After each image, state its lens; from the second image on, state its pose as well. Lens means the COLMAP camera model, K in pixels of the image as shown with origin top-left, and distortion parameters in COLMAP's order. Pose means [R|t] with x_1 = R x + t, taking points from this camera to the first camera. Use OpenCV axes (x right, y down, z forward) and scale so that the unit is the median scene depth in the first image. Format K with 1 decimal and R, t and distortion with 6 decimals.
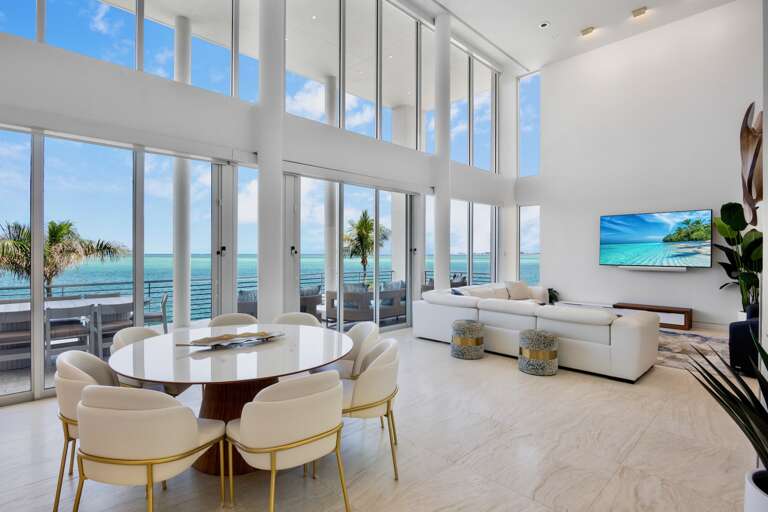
lens RADIAL K [[375.6, 0, 384.0], [0, 375.6, 256.0], [0, 0, 1]] dist [-0.003203, -0.000668]
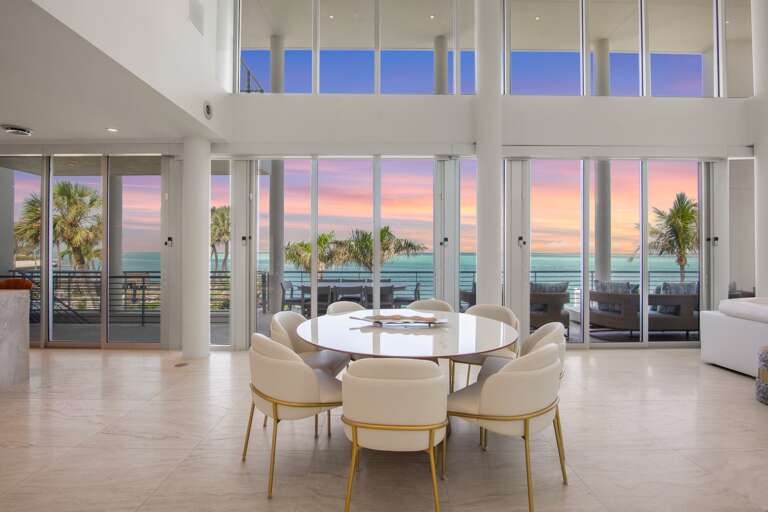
lens RADIAL K [[372.5, 0, 384.0], [0, 372.5, 256.0], [0, 0, 1]] dist [-0.014402, -0.000384]
pose [[0.731557, 0.004789, -0.681763, 0.098789], [-0.001962, 0.999986, 0.004919, 0.013192], [0.681777, -0.002260, 0.731556, 0.073138]]
